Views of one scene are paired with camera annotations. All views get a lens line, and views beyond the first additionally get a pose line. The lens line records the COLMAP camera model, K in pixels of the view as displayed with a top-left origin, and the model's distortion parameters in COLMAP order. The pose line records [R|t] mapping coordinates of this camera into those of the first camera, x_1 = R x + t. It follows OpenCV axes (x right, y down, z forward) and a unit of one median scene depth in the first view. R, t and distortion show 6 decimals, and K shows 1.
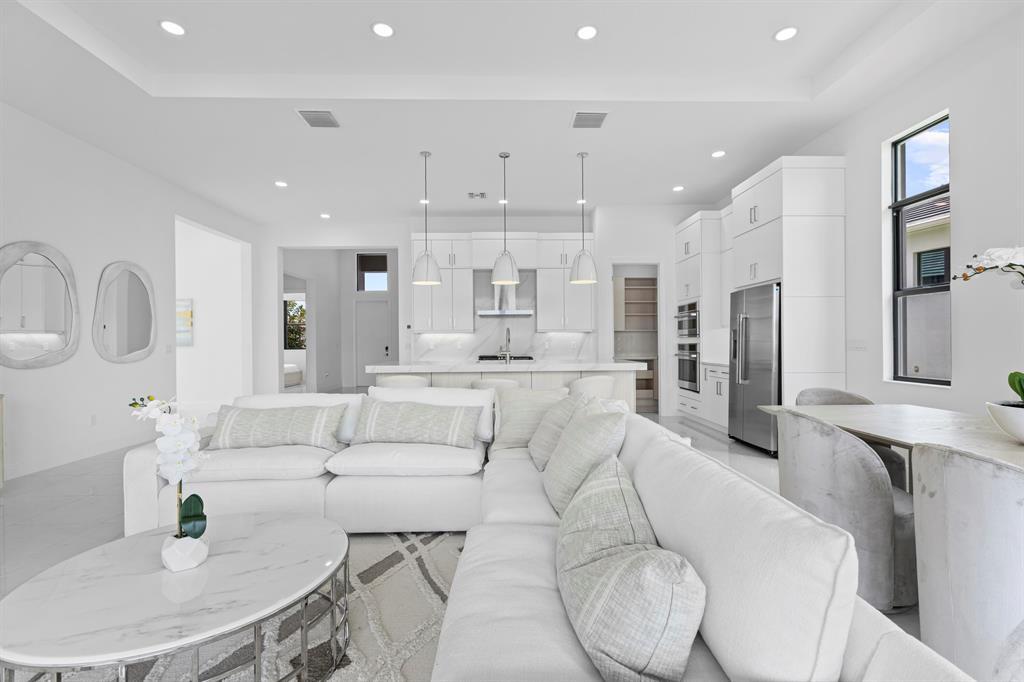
lens RADIAL K [[461.2, 0, 511.4], [0, 461.2, 343.6], [0, 0, 1]] dist [0.003914, -0.000169]
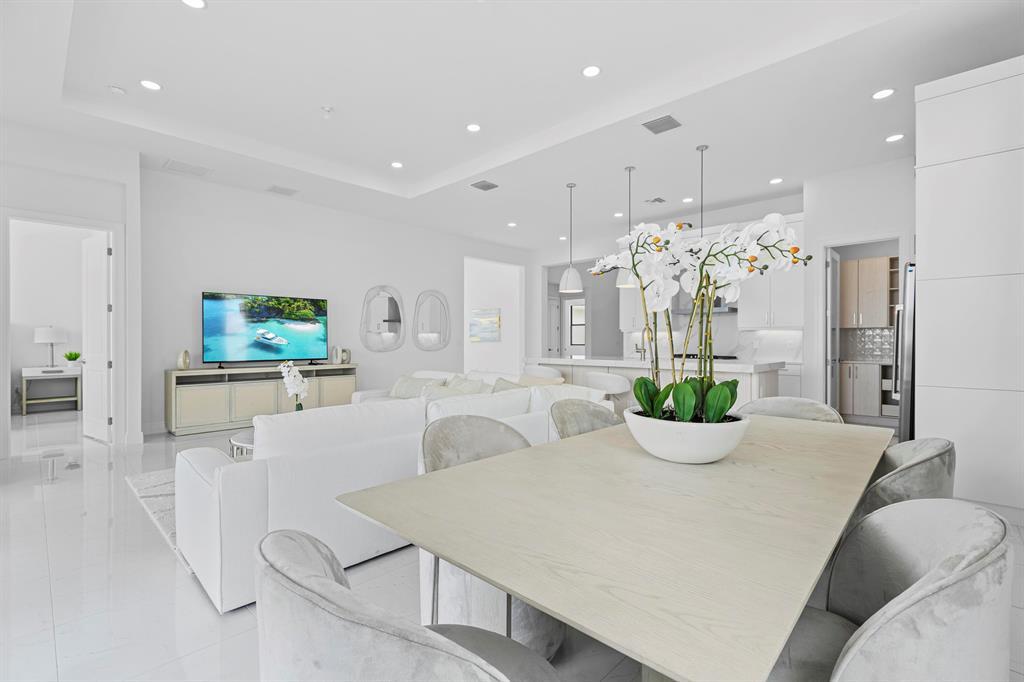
lens RADIAL K [[461.2, 0, 511.4], [0, 461.2, 343.6], [0, 0, 1]] dist [0.003914, -0.000169]
pose [[0.706594, 0.013584, -0.707489, 0.450047], [-0.010219, 0.999907, 0.008993, -0.002337], [0.707545, 0.000875, 0.706667, 0.025463]]
